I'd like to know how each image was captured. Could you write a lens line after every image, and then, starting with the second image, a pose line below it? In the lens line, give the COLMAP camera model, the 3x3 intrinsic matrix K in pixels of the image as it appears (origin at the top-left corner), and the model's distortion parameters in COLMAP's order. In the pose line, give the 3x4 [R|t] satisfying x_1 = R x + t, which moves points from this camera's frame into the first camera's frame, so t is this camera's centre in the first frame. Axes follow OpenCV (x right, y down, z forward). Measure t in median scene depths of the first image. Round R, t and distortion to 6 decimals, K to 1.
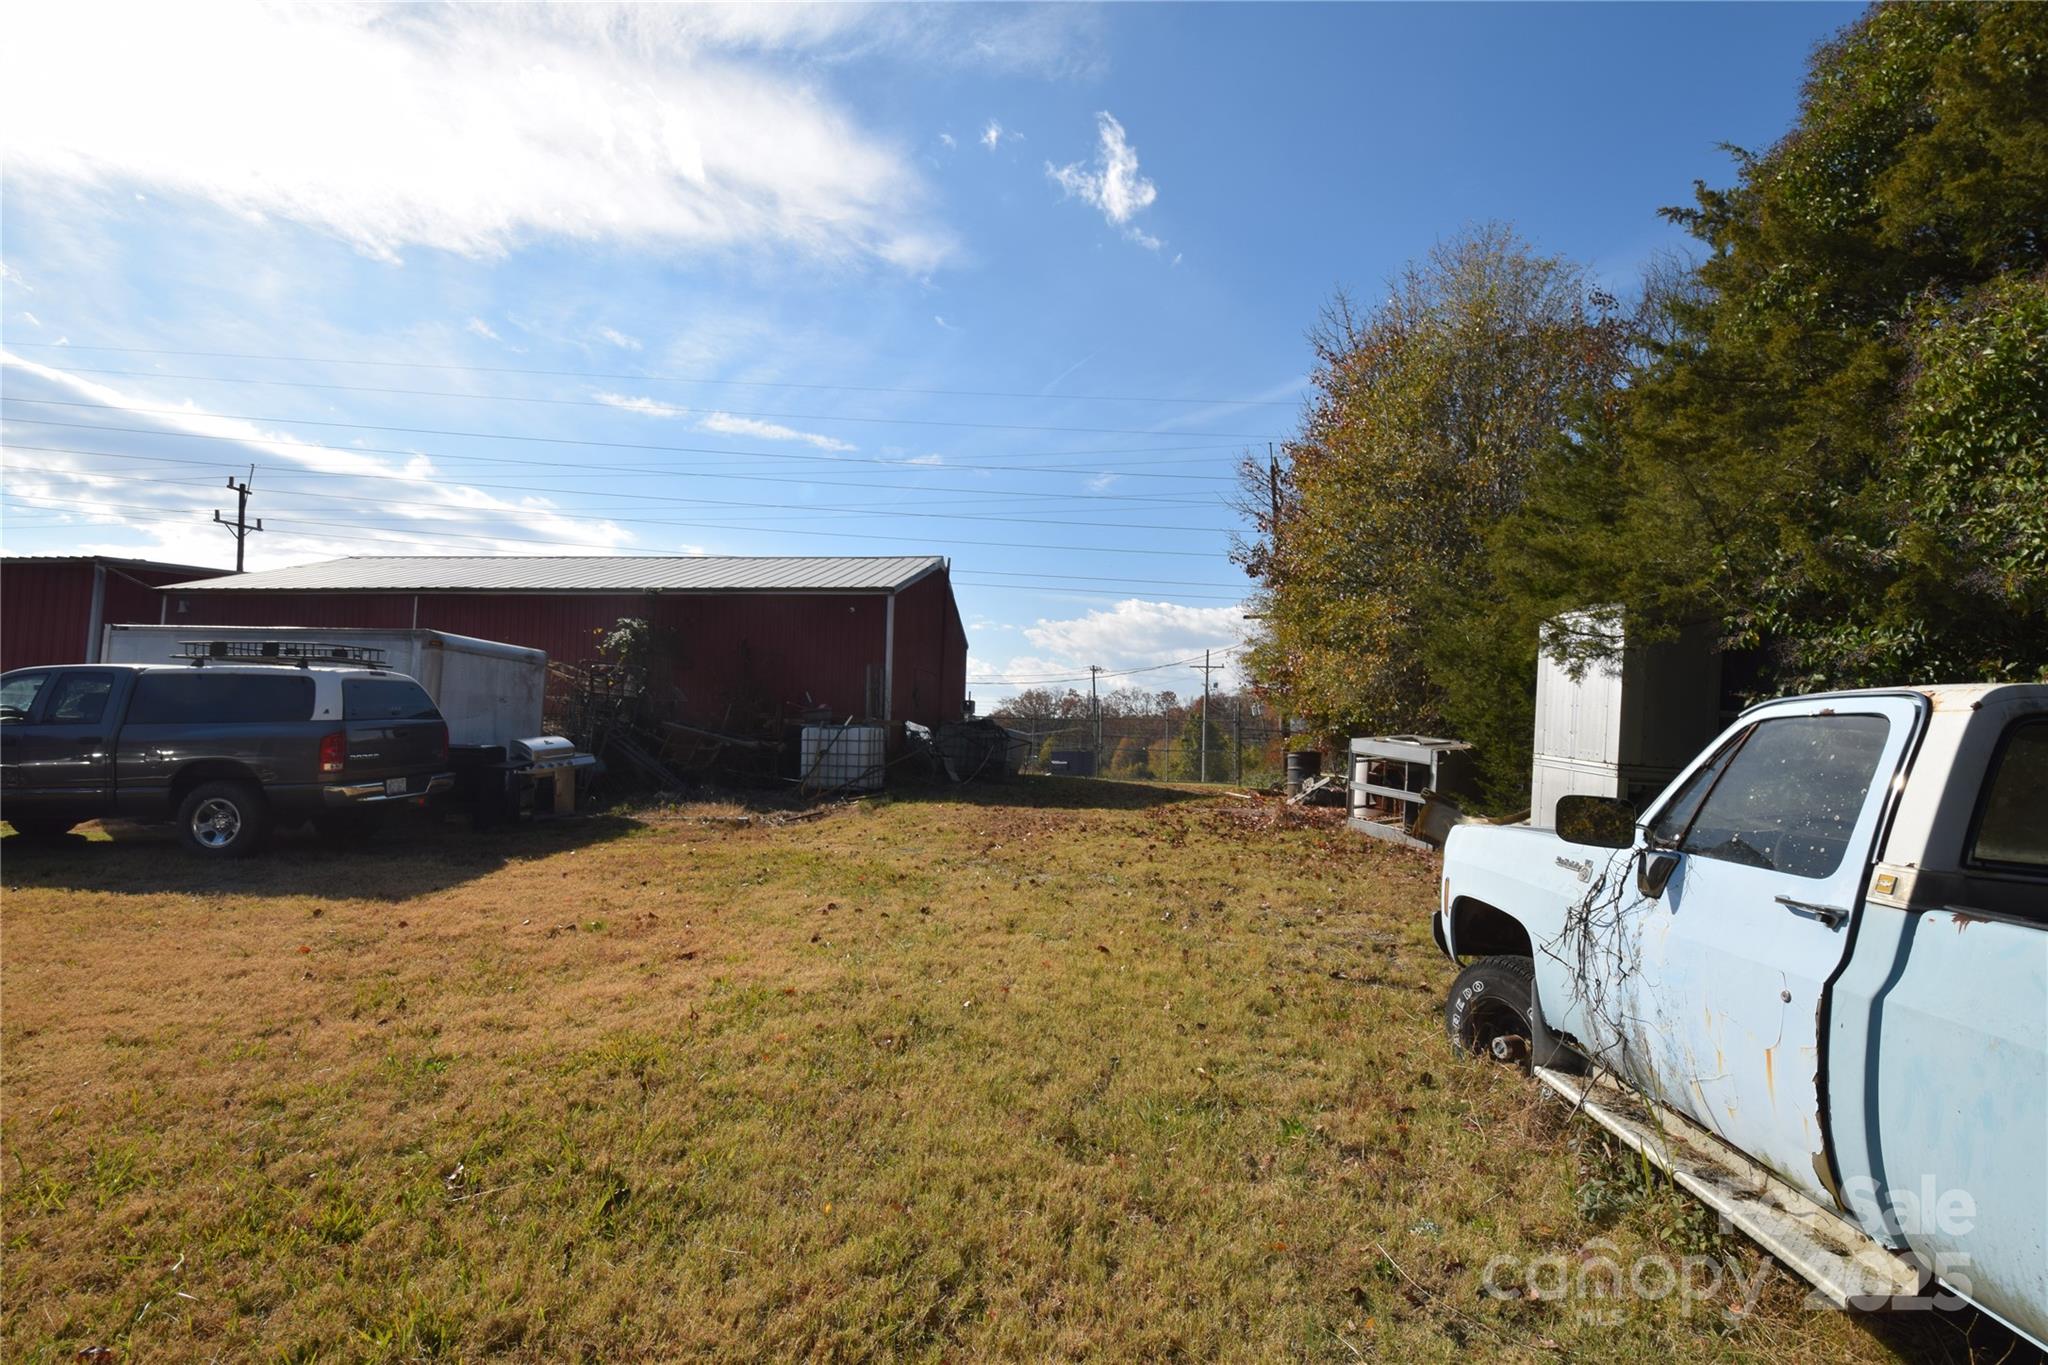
lens RADIAL K [[881.1, 0, 1022.3], [0, 881.1, 647.1], [0, 0, 1]] dist [-0.019352, -0.005736]
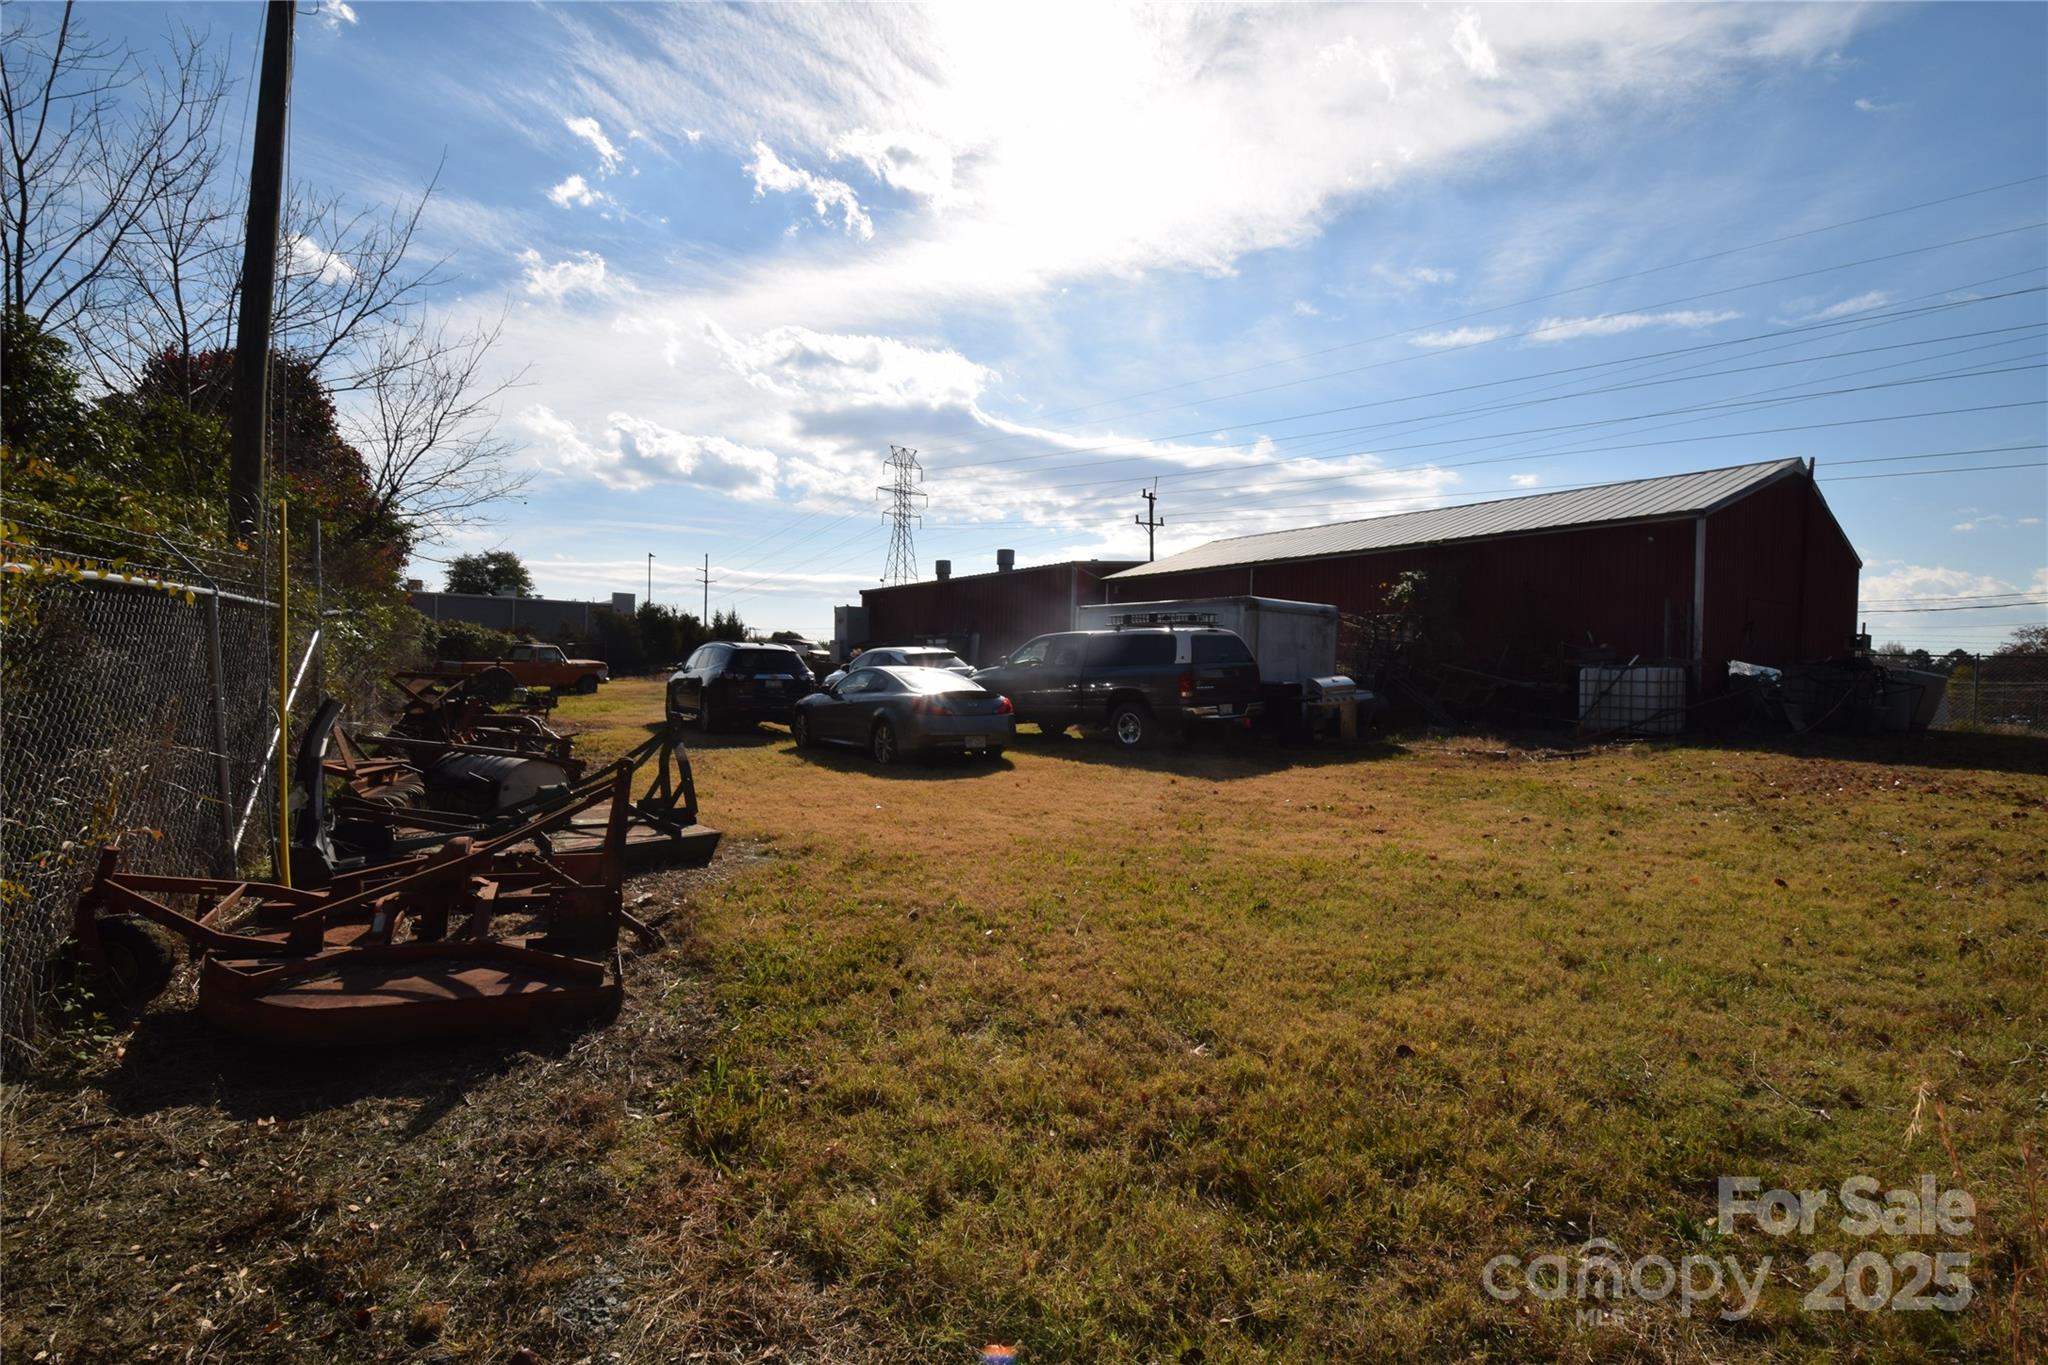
lens RADIAL K [[881.1, 0, 1014.6], [0, 881.1, 677.5], [0, 0, 1]] dist [-0.019352, -0.005736]
pose [[0.623947, 0.003868, -0.781457, 0.102912], [0.072365, 0.995405, 0.062706, -0.004287], [0.778109, -0.095675, 0.620800, -0.083889]]
